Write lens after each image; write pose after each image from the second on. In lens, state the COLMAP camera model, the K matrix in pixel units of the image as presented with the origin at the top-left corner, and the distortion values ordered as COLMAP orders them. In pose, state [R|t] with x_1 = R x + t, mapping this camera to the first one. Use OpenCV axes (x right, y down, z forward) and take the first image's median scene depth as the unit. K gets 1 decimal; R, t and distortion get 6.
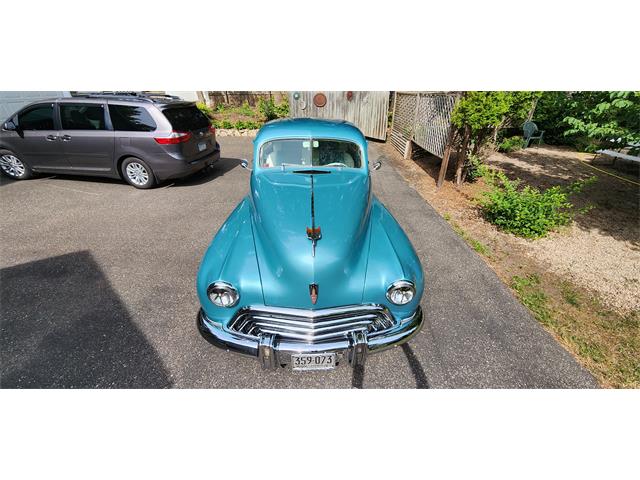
lens RADIAL K [[265.4, 0, 322.0], [0, 265.4, 243.5], [0, 0, 1]] dist [-0.001104, -0.000407]
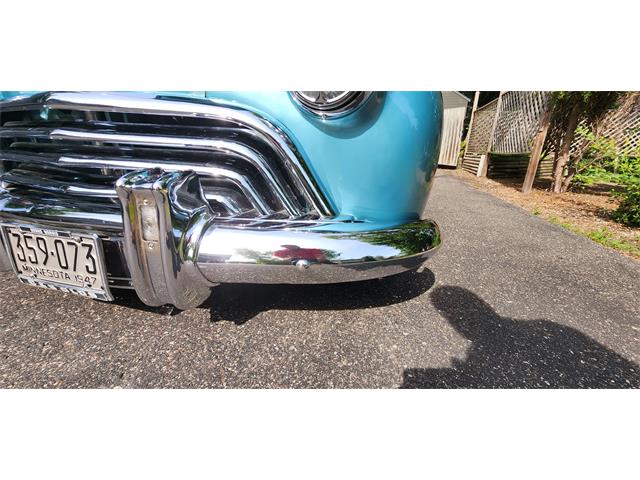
lens RADIAL K [[265.9, 0, 320.5], [0, 265.9, 240.7], [0, 0, 1]] dist [0.007157, -0.004198]
pose [[0.959742, 0.119849, -0.254032, 0.136162], [-0.166798, 0.970849, -0.172134, 0.148758], [0.225997, 0.207577, 0.951755, 0.267559]]
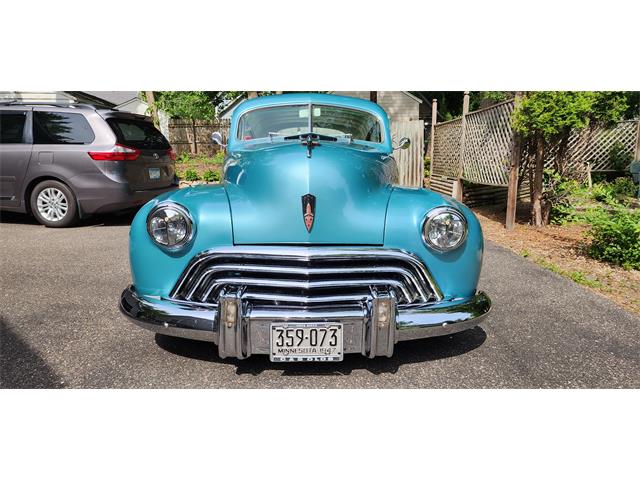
lens RADIAL K [[427.8, 0, 320.0], [0, 427.8, 240.0], [0, 0, 1]] dist [0.067282, -0.061613]
pose [[0.999728, 0.000497, -0.023336, 0.007015], [-0.008112, 0.944865, -0.327360, 0.192498], [0.021887, 0.327460, 0.944611, 0.004600]]
